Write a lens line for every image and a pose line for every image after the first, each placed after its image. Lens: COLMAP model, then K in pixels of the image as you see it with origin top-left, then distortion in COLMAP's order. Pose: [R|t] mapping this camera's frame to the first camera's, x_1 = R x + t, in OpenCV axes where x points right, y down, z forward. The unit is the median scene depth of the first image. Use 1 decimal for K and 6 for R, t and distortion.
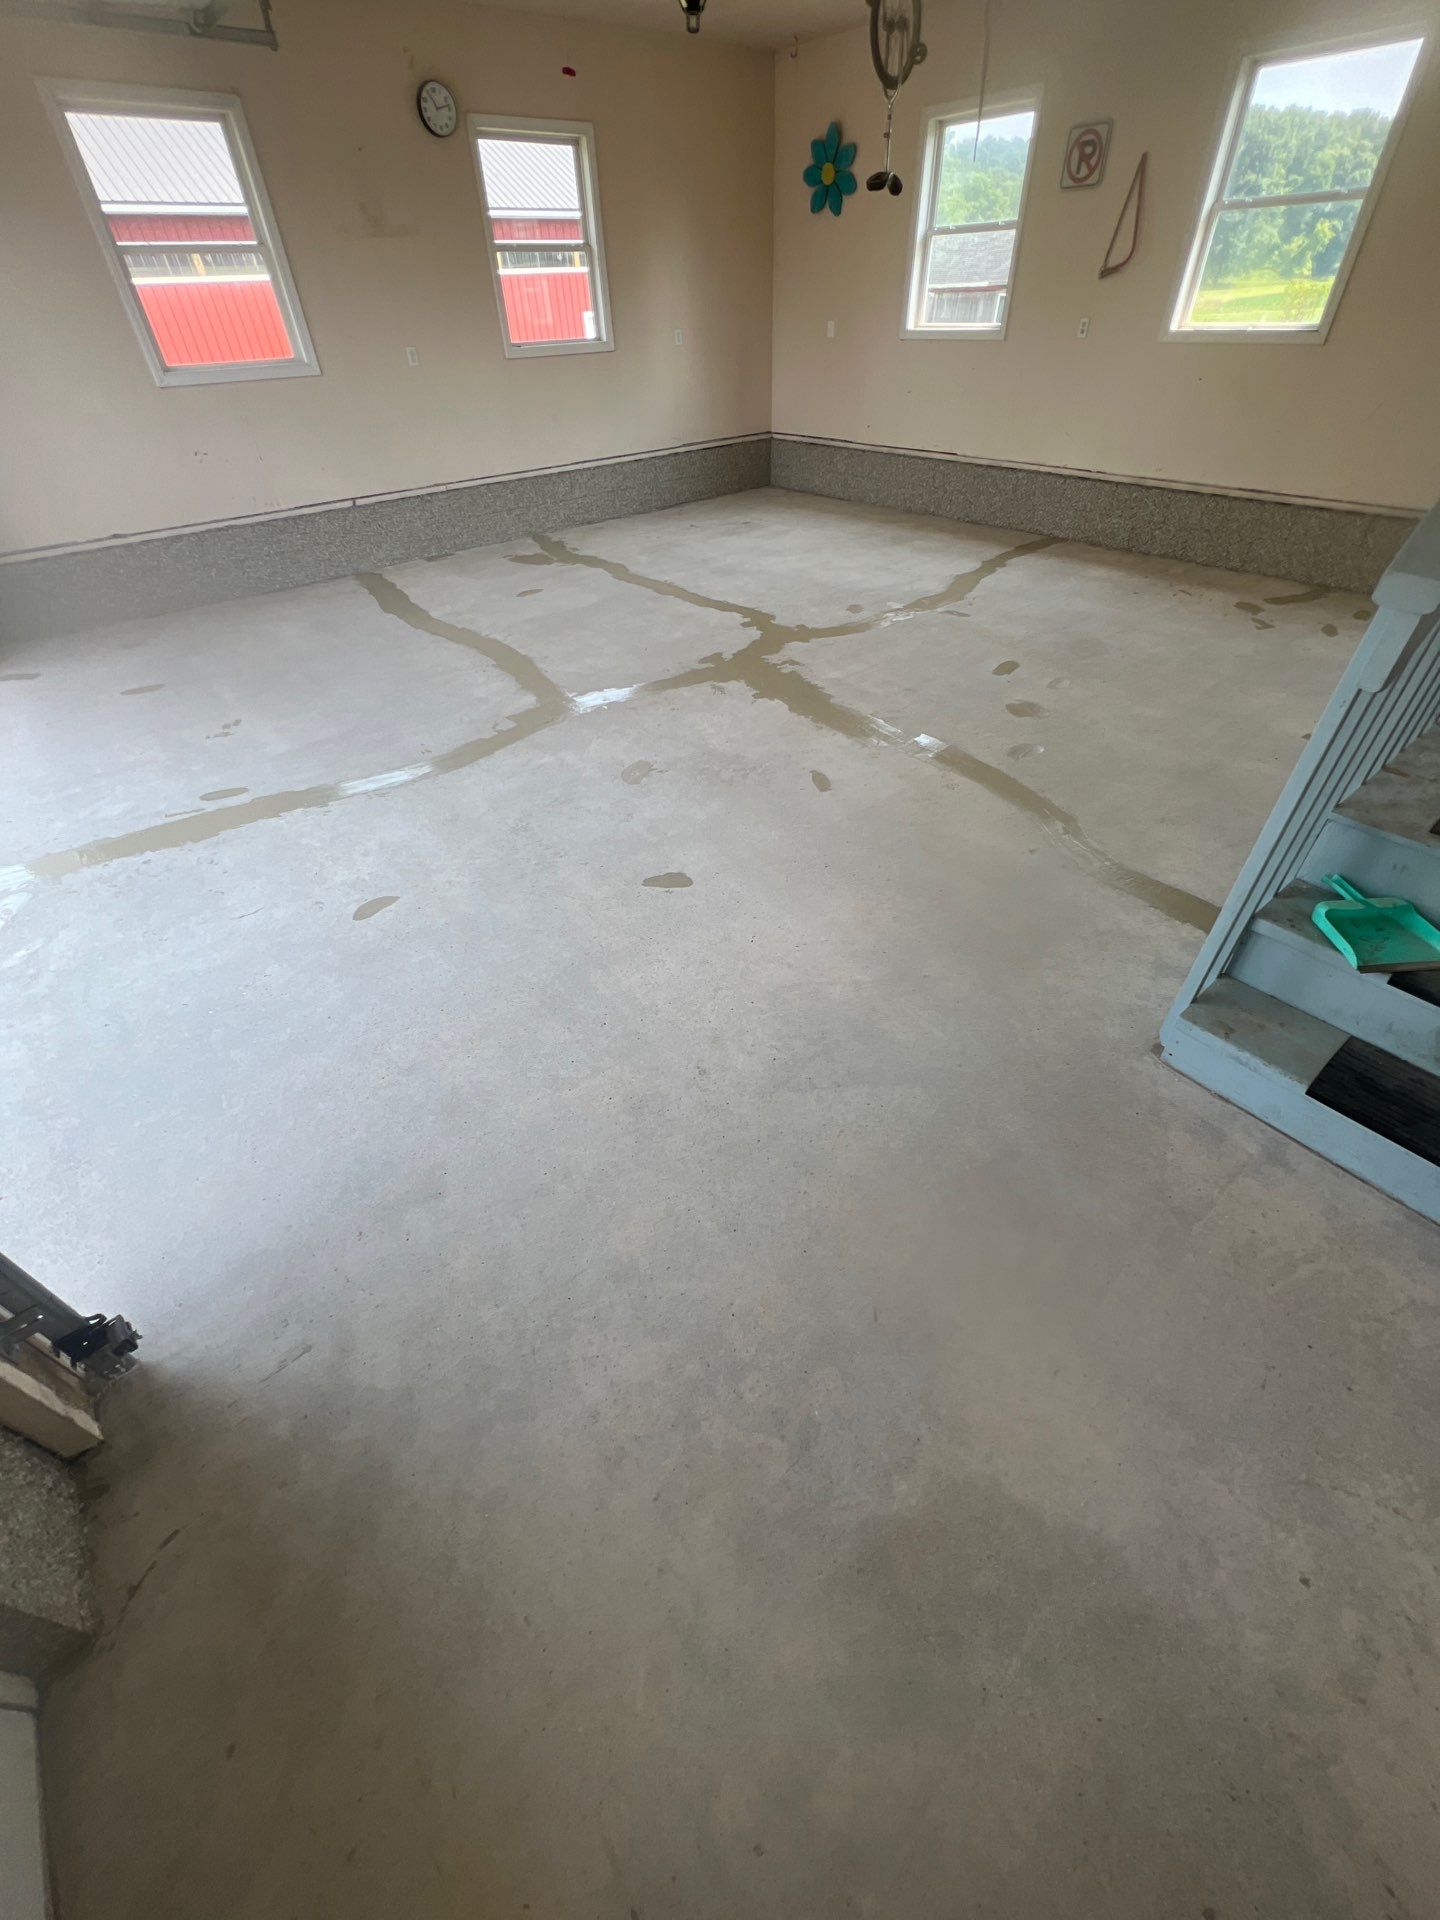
lens RADIAL K [[767.9, 0, 722.4], [0, 767.9, 956.5], [0, 0, 1]] dist [-0.001294, 0.000149]
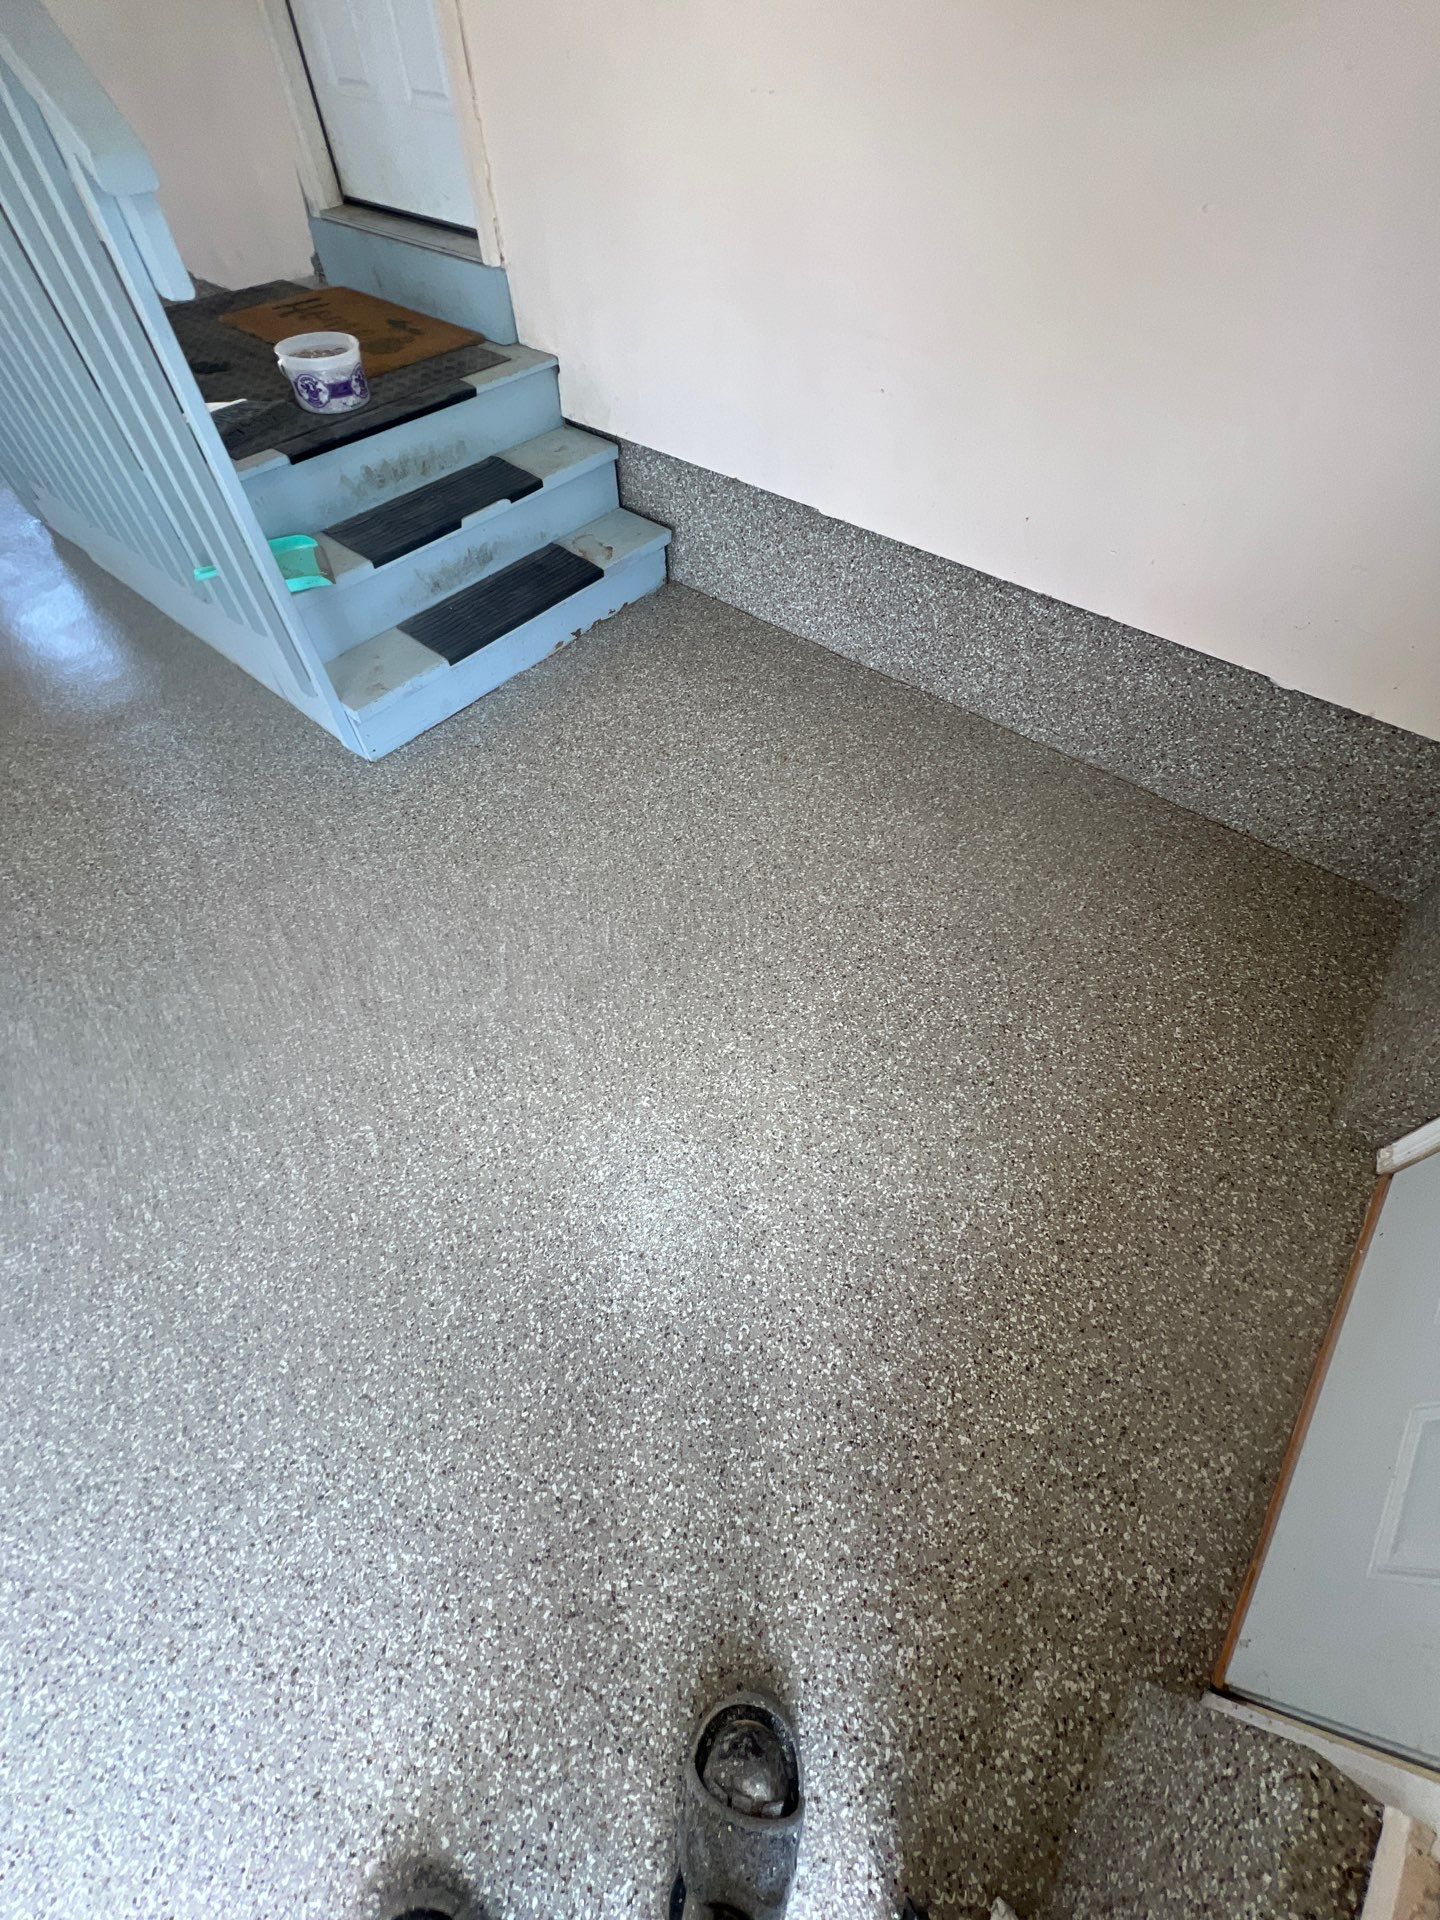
lens RADIAL K [[770.5, 0, 723.7], [0, 770.5, 955.8], [0, 0, 1]] dist [-0.002960, 0.000692]
pose [[-0.194449, -0.780173, 0.594575, -0.147245], [0.643216, 0.356223, 0.677775, -0.073374], [-0.740583, 0.514233, 0.432552, 0.132270]]
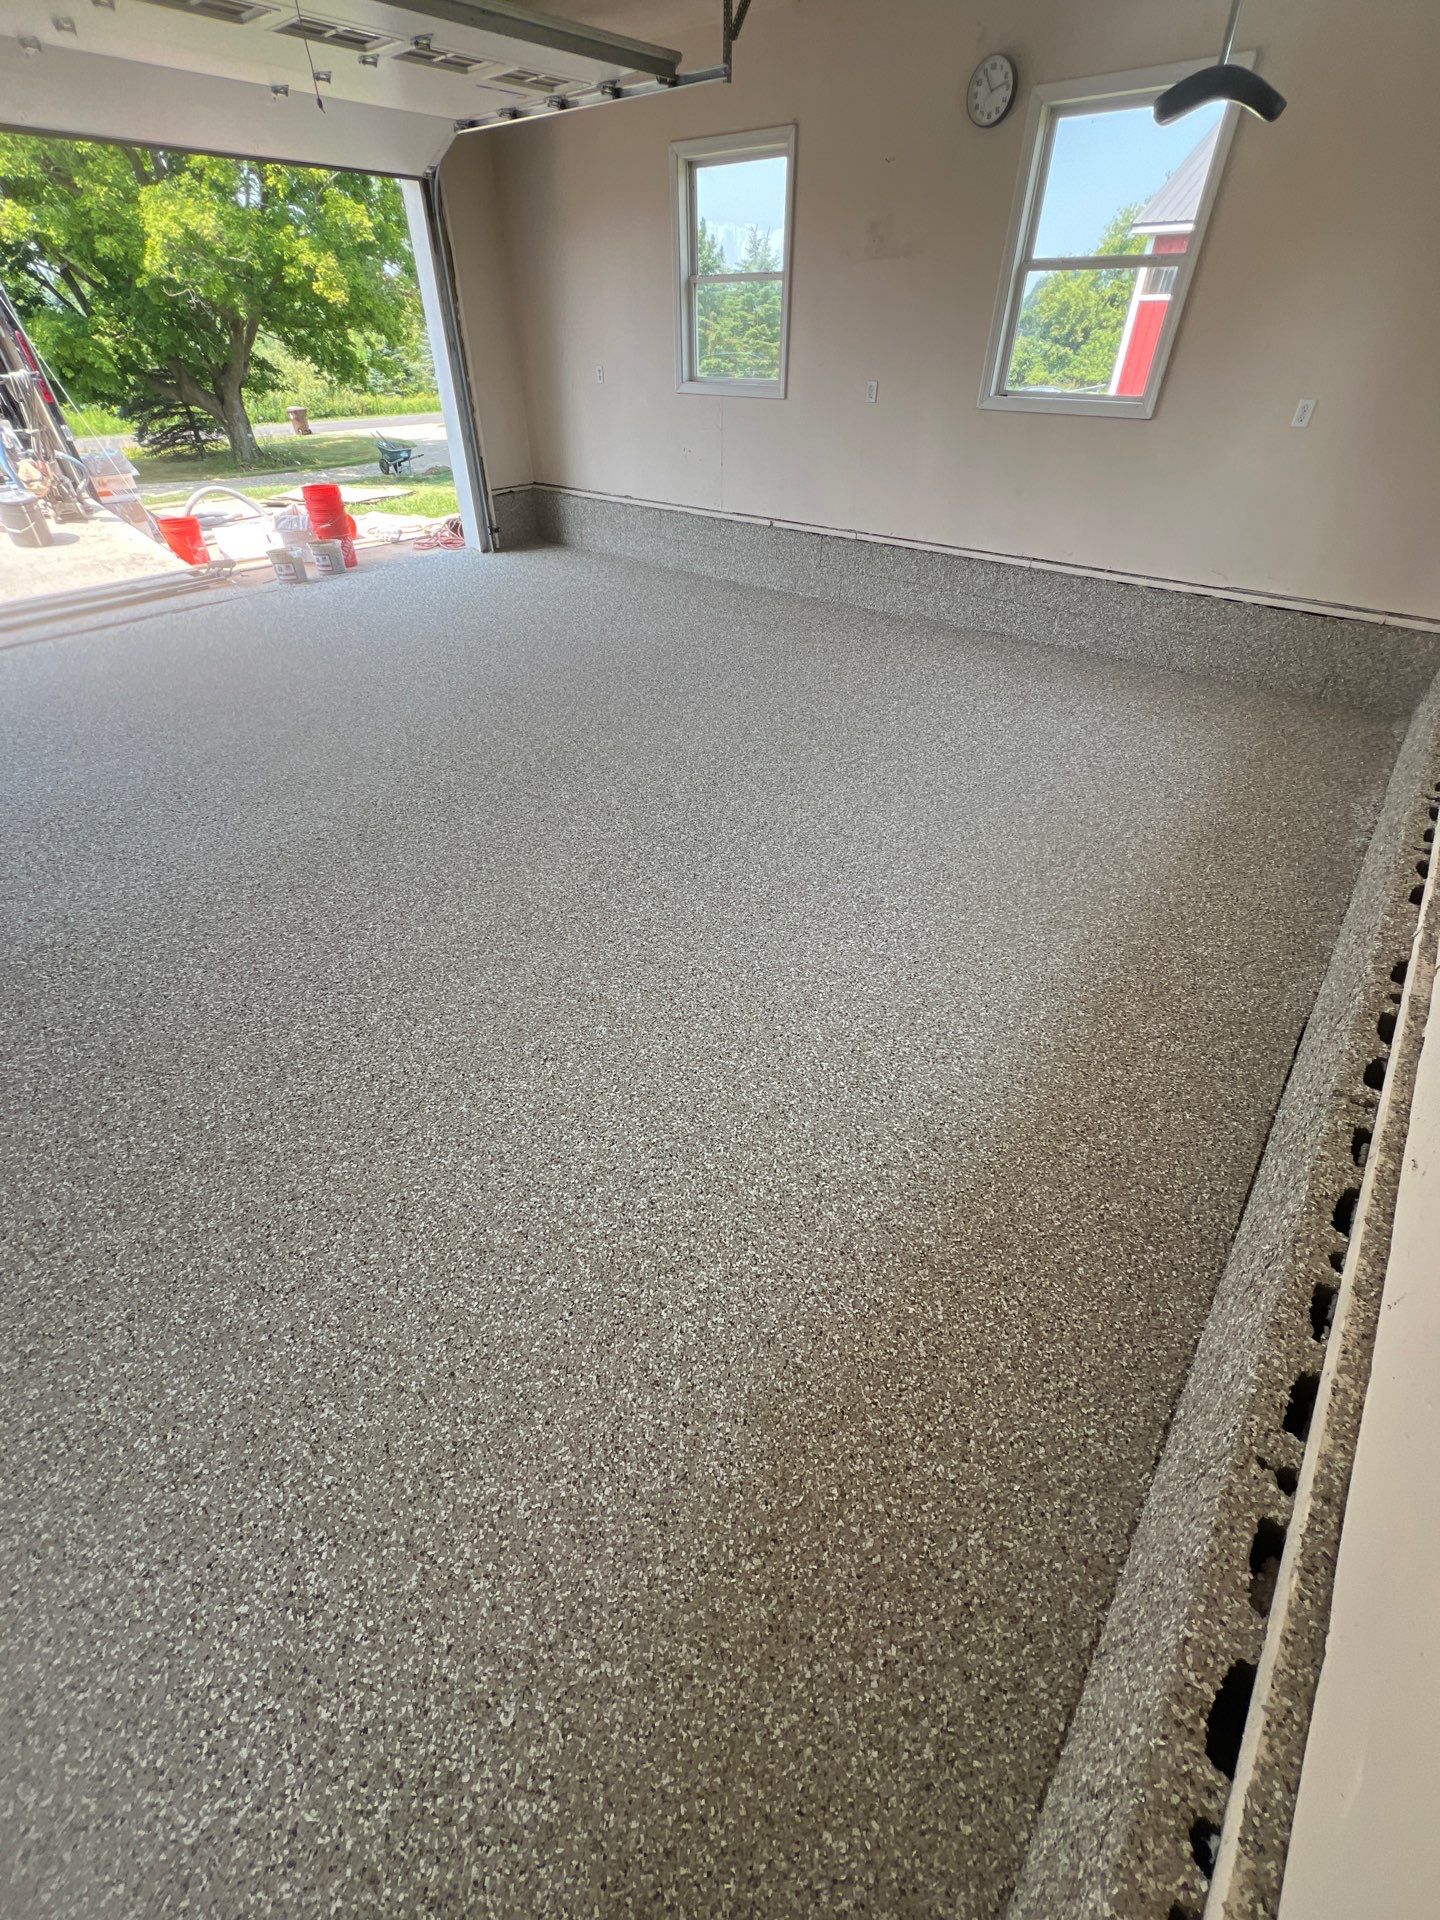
lens RADIAL K [[770.5, 0, 723.7], [0, 770.5, 955.8], [0, 0, 1]] dist [-0.002960, 0.000692]
pose [[0.183272, 0.646633, -0.740457, 0.725284], [-0.646336, 0.646791, 0.404860, -0.691081], [0.740717, 0.404384, 0.536481, 0.748283]]
